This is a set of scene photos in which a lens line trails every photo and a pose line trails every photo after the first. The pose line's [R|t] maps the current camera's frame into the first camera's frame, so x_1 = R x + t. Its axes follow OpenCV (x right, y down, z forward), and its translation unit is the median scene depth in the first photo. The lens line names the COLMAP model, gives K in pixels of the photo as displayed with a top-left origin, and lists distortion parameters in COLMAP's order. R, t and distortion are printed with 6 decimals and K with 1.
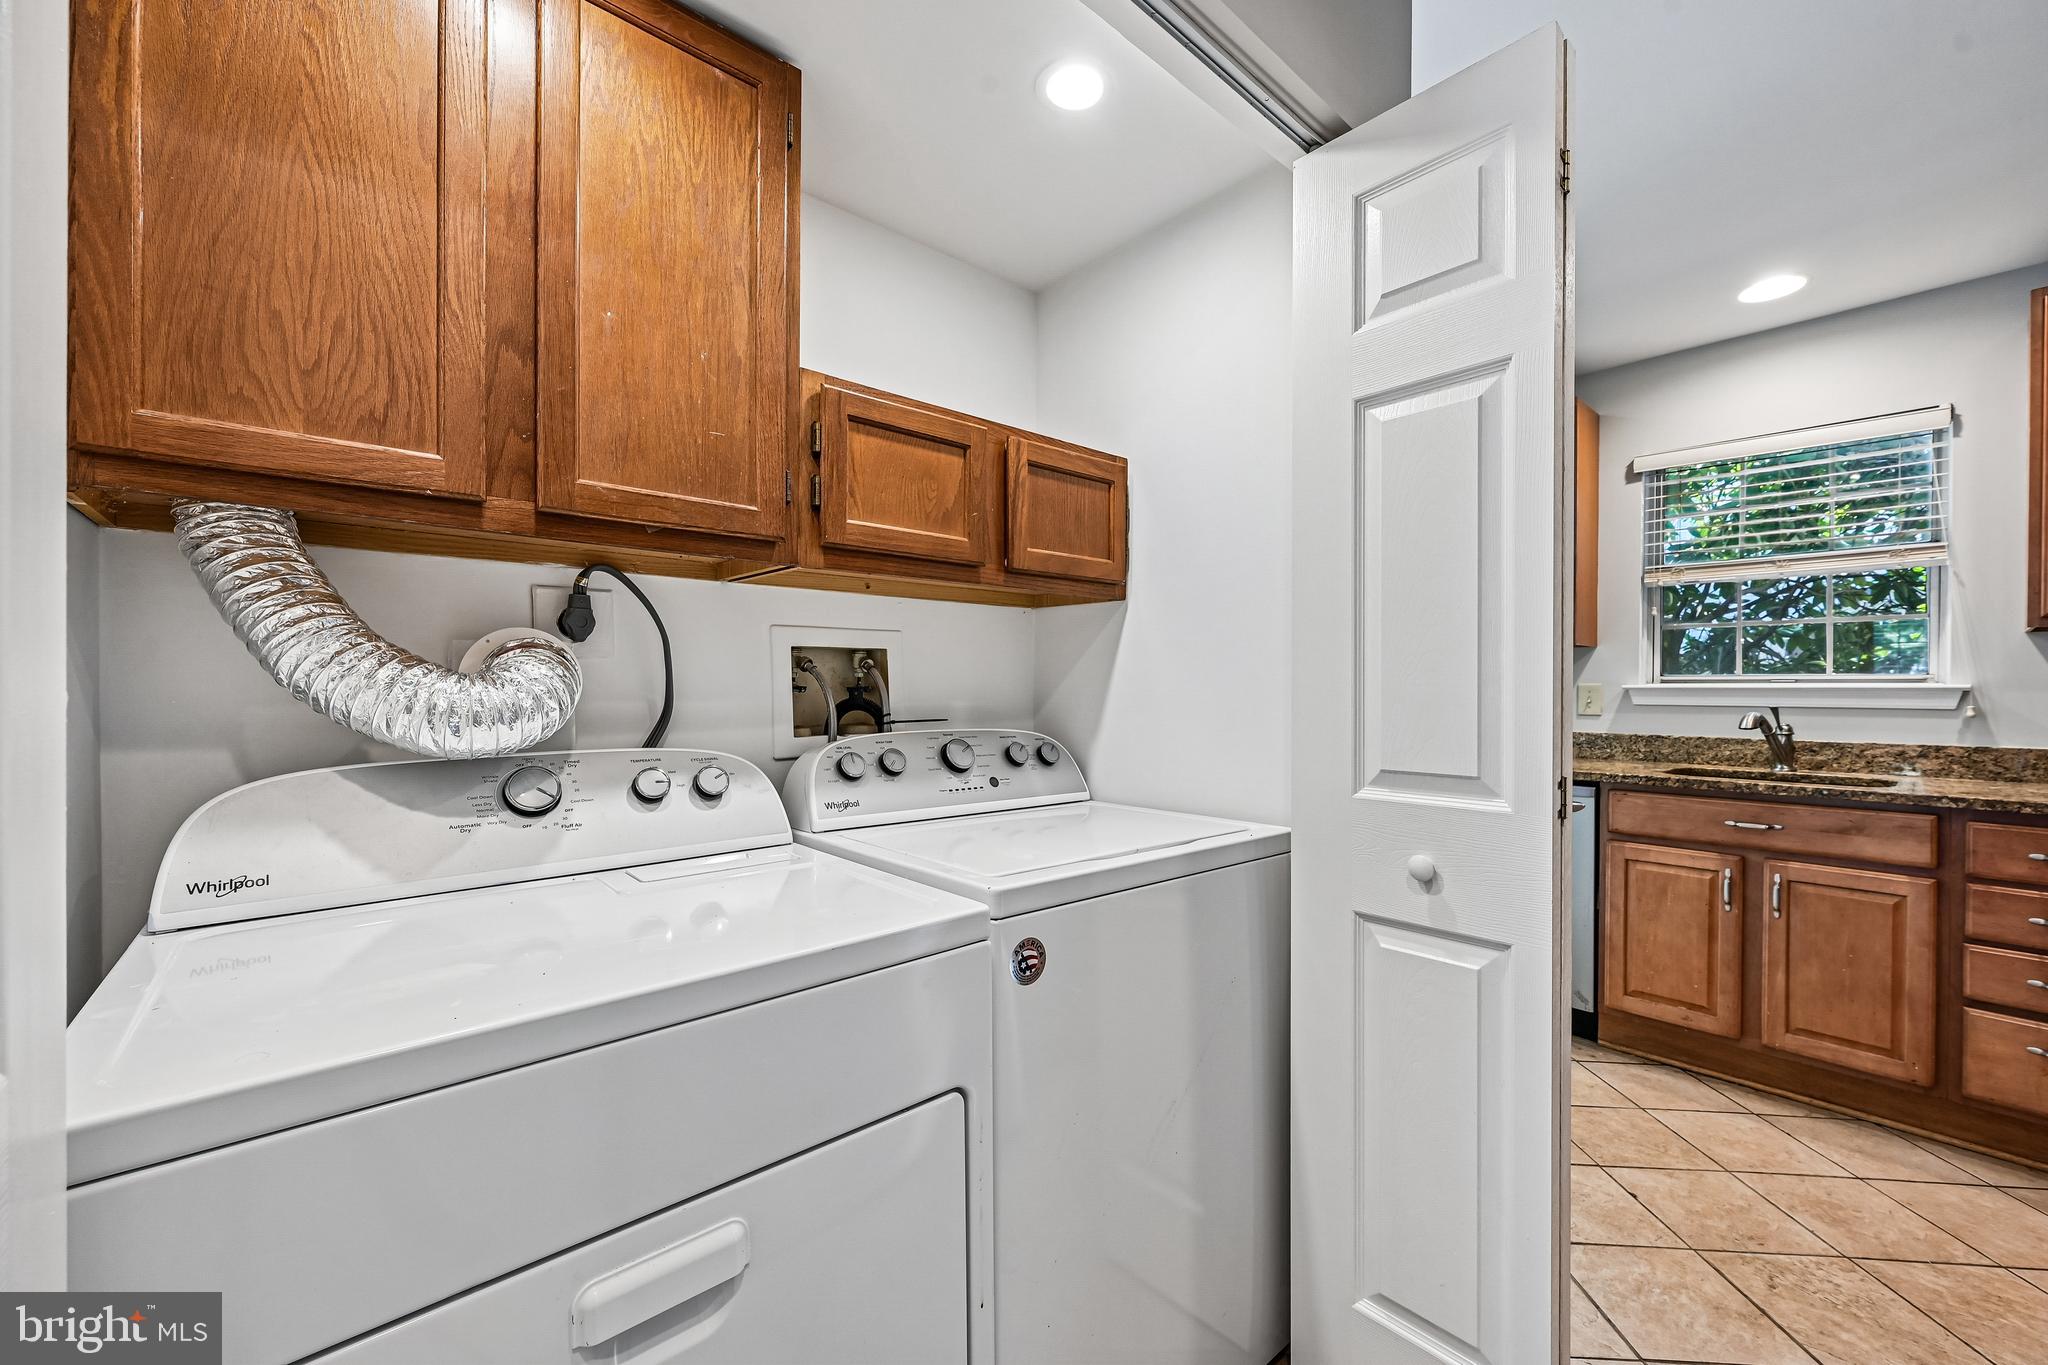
lens RADIAL K [[807.6, 0, 1026.6], [0, 807.6, 691.0], [0, 0, 1]] dist [-0.001836, 0.000601]
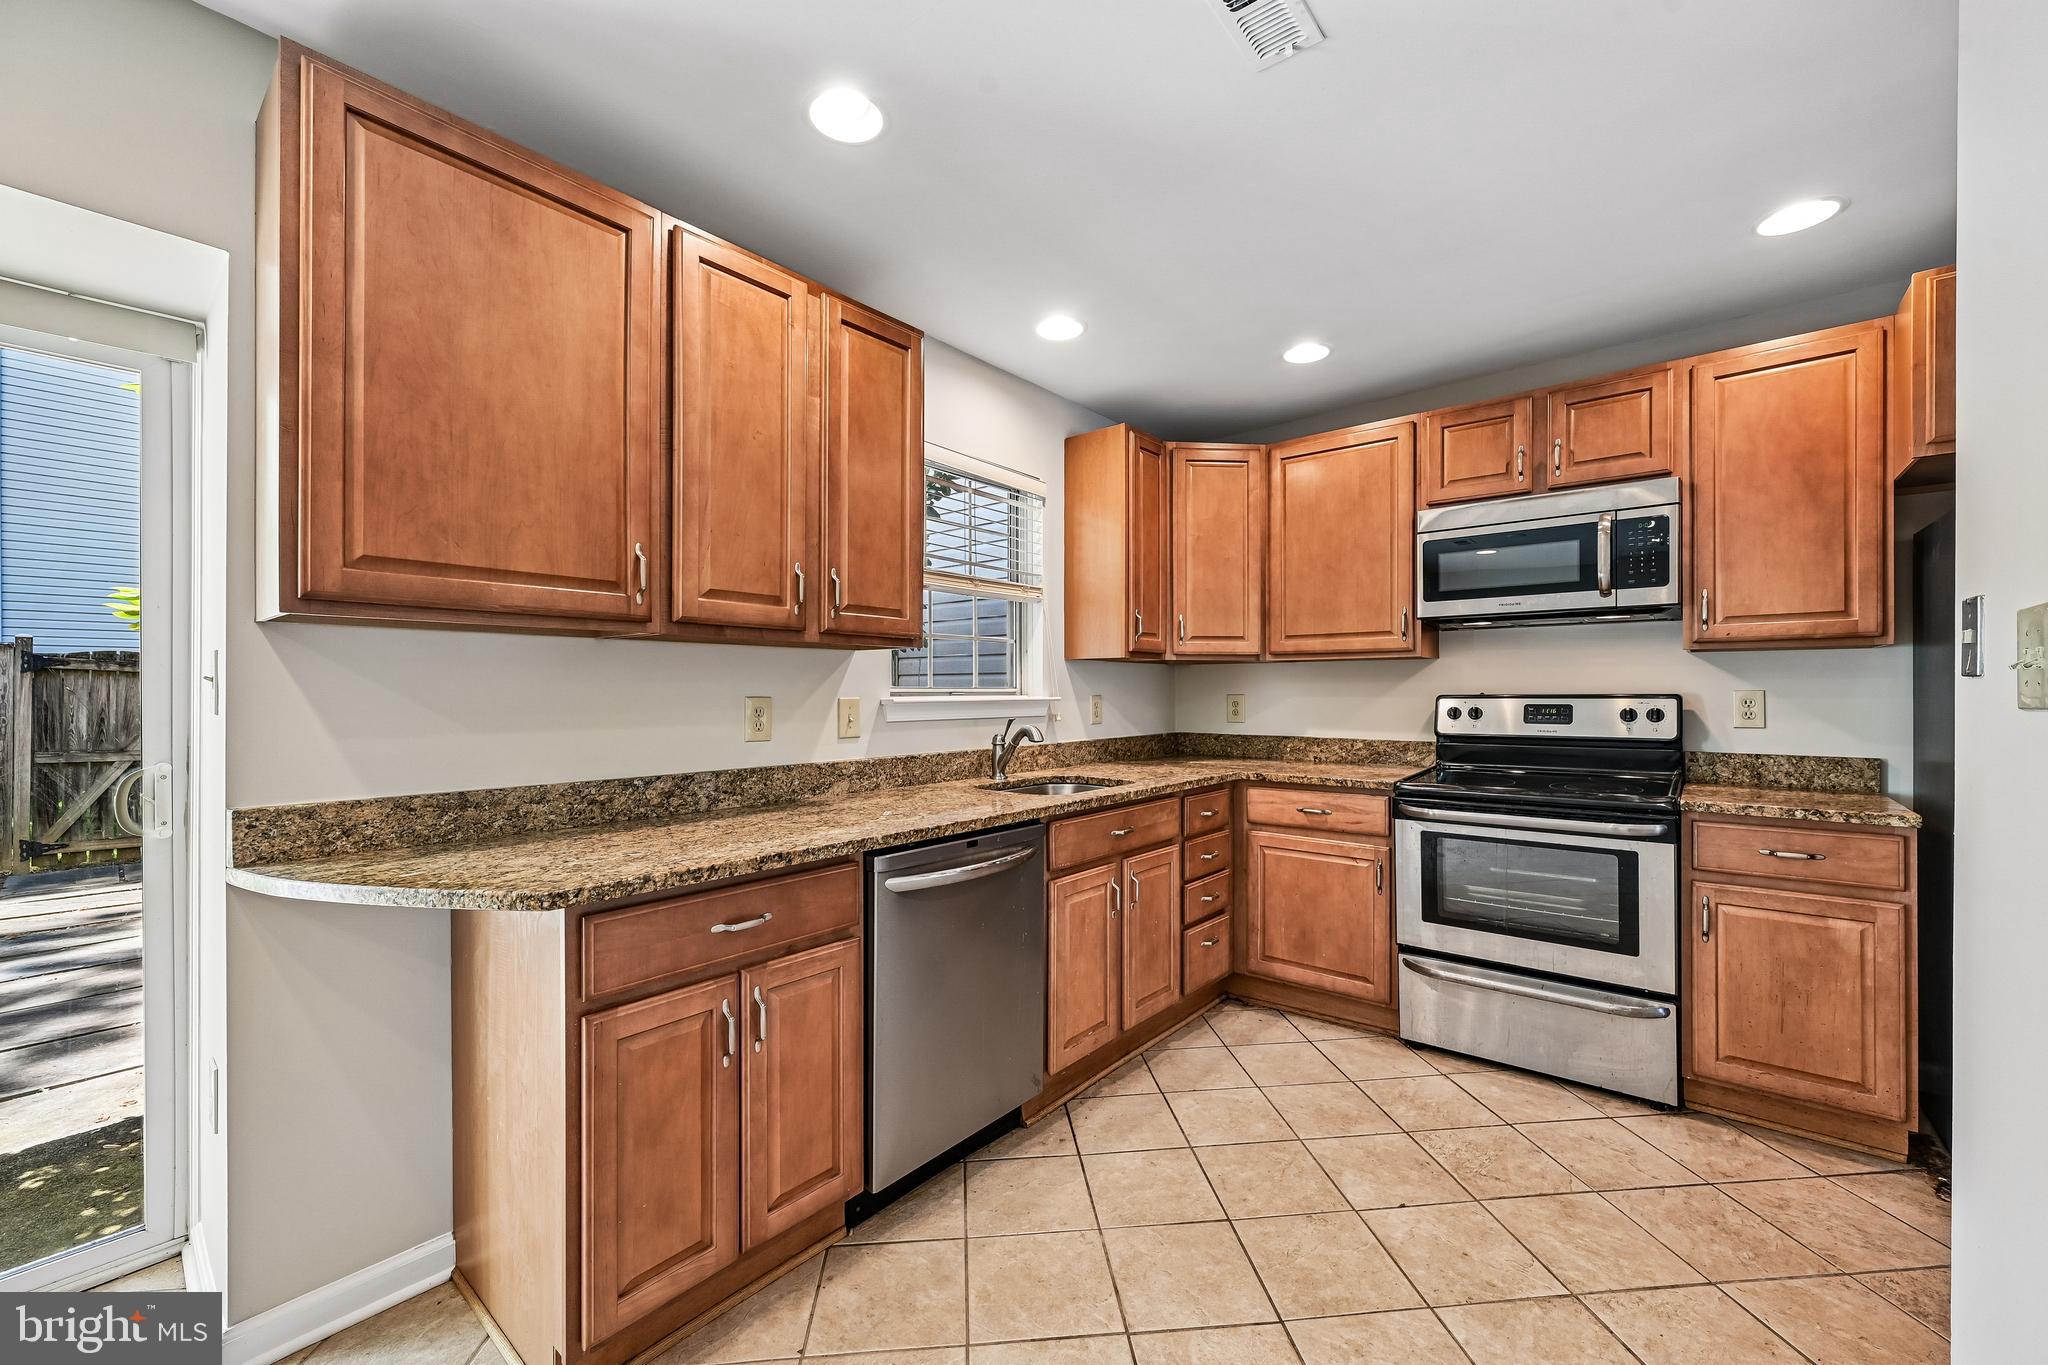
lens RADIAL K [[807.6, 0, 1031.2], [0, 807.6, 691.1], [0, 0, 1]] dist [-0.001836, 0.000601]
pose [[-0.153729, -0.006157, 0.988094, -0.138328], [0.004224, 0.999967, 0.006888, -0.026277], [-0.988104, 0.005232, -0.153698, 1.258823]]
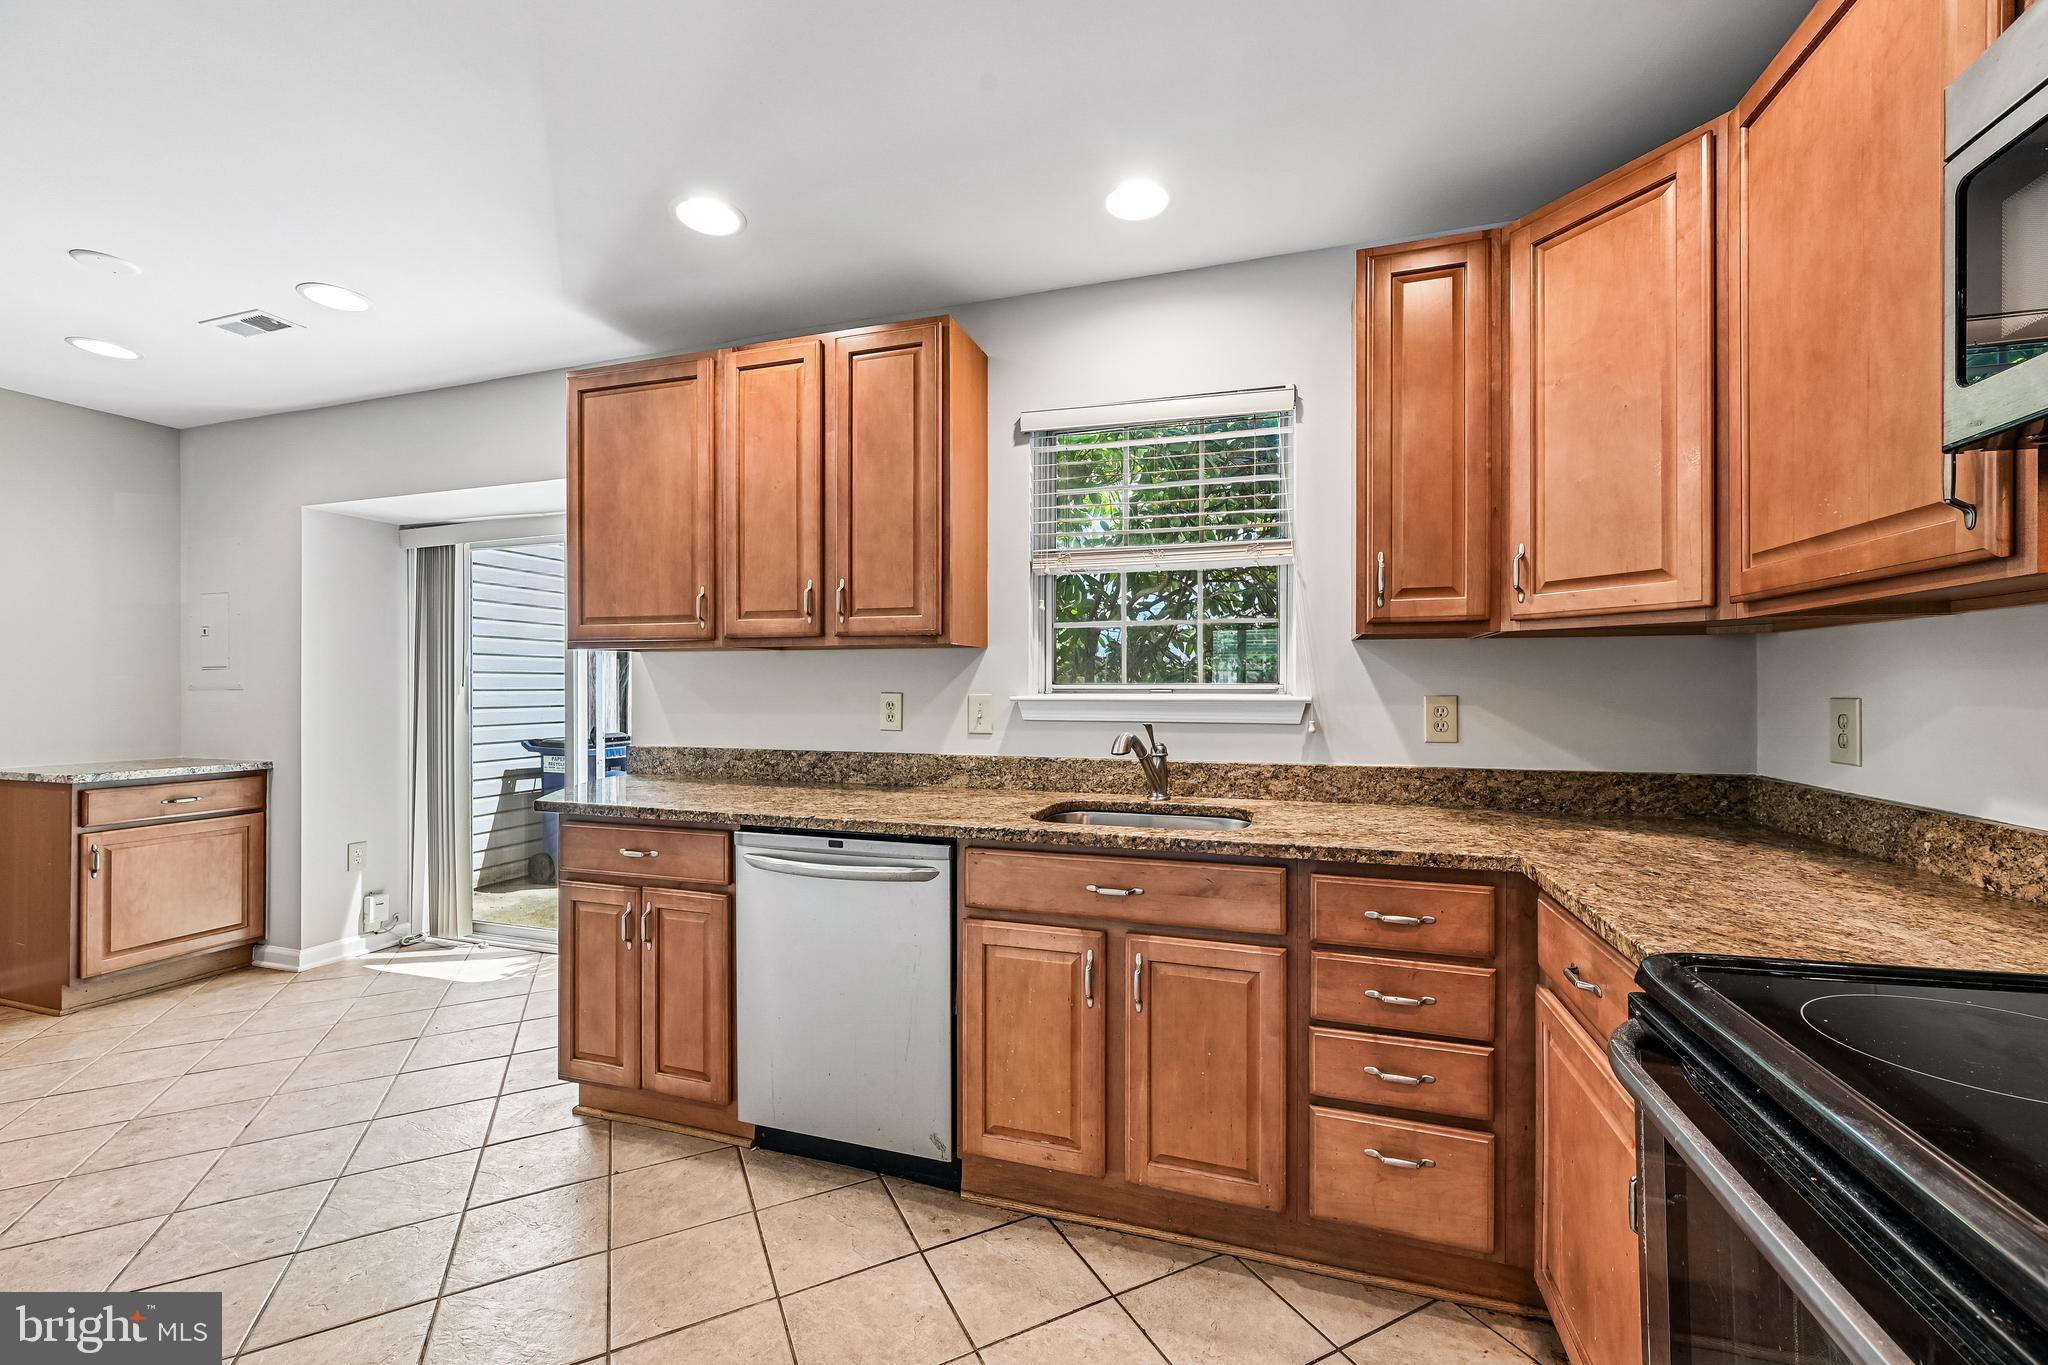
lens RADIAL K [[807.6, 0, 1031.8], [0, 807.6, 686.5], [0, 0, 1]] dist [-0.001836, 0.000601]
pose [[0.859298, -0.007840, 0.511416, 0.444681], [0.007948, 0.999966, 0.001974, -0.023252], [-0.511414, 0.002368, 0.859331, 0.388038]]
